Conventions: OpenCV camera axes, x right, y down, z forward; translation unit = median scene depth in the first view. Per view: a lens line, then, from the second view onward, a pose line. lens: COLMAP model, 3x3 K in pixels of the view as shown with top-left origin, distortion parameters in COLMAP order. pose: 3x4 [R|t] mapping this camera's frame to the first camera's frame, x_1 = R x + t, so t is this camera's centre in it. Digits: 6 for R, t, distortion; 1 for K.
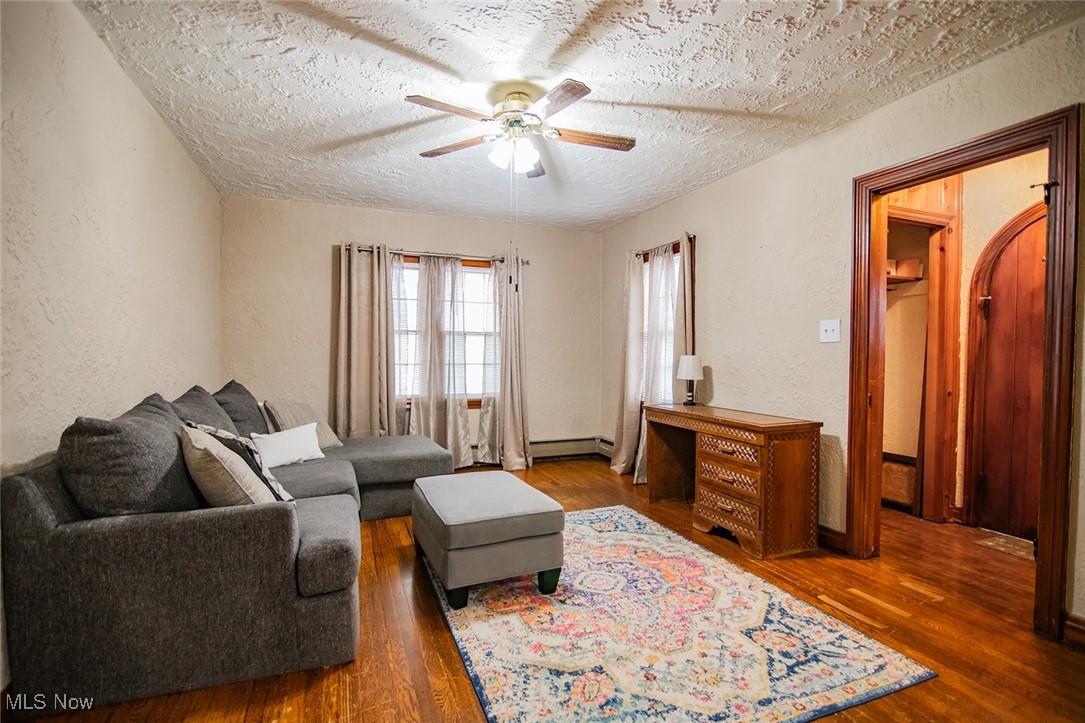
lens RADIAL K [[508.3, 0, 542.3], [0, 508.3, 367.1], [0, 0, 1]] dist [-0.021512, 0.000730]
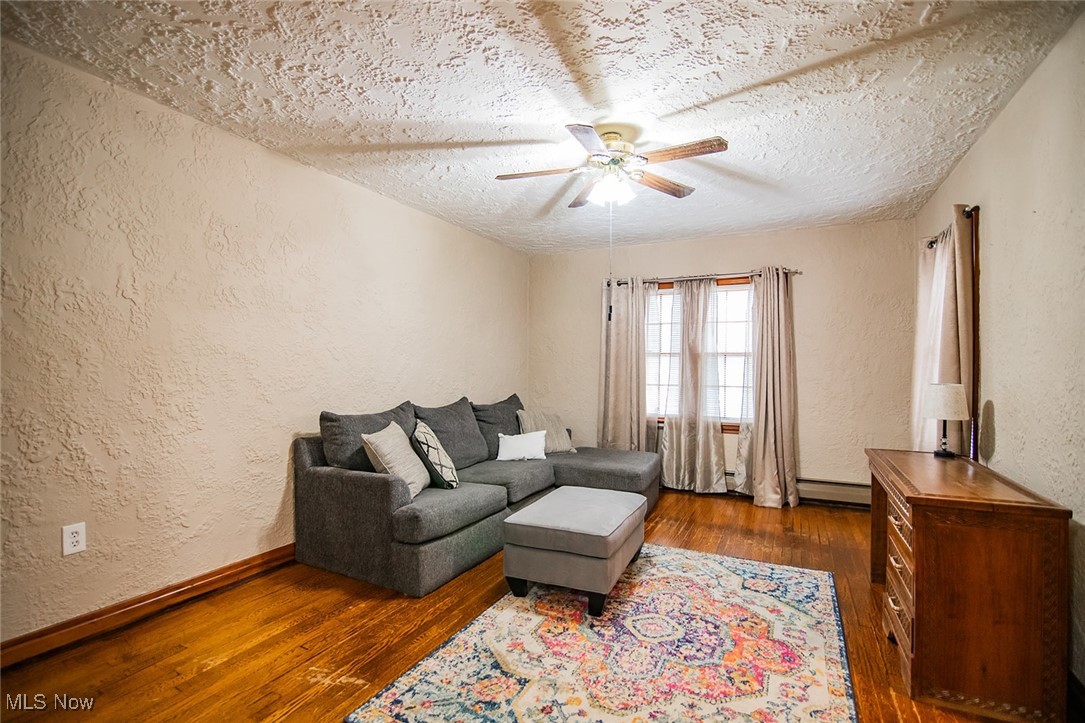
lens RADIAL K [[503.0, 0, 542.7], [0, 503.0, 367.0], [0, 0, 1]] dist [-0.021180, 0.001175]
pose [[0.668930, 0.000330, -0.743326, 0.636122], [-0.023626, 0.999504, -0.020817, -0.028668], [0.742950, 0.031487, 0.668606, 0.212022]]
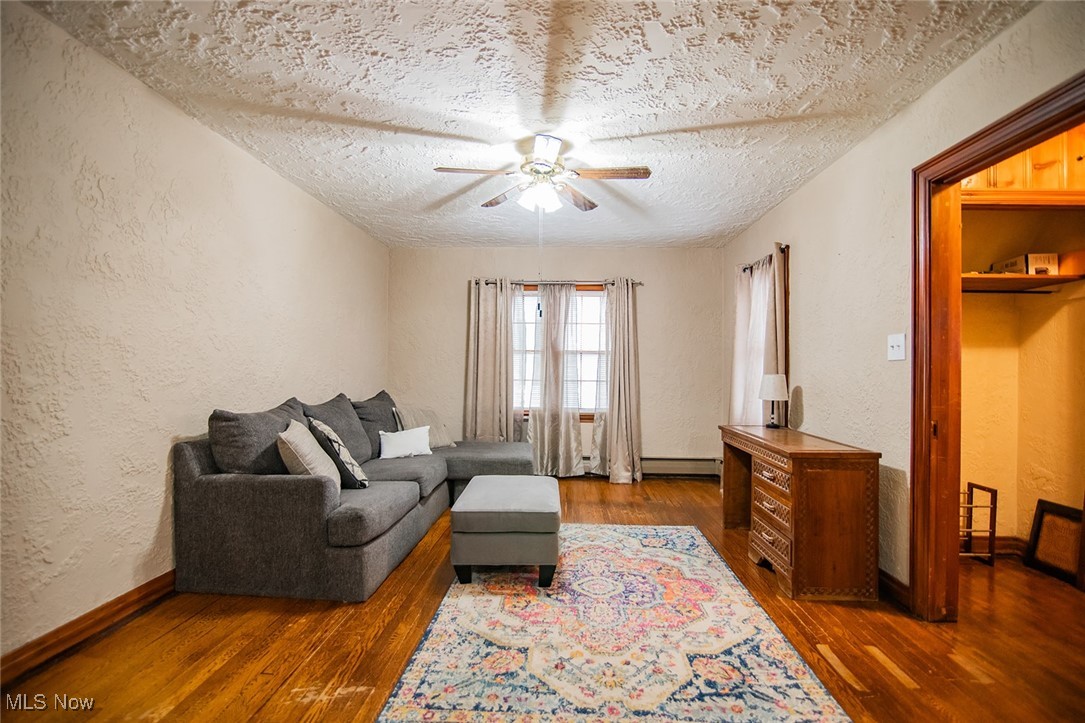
lens RADIAL K [[503.0, 0, 542.7], [0, 503.0, 367.0], [0, 0, 1]] dist [-0.021180, 0.001175]
pose [[0.911412, 0.002414, -0.411488, 0.423545], [-0.016366, 0.999404, -0.030386, -0.002359], [0.411170, 0.034428, 0.910908, -0.020007]]
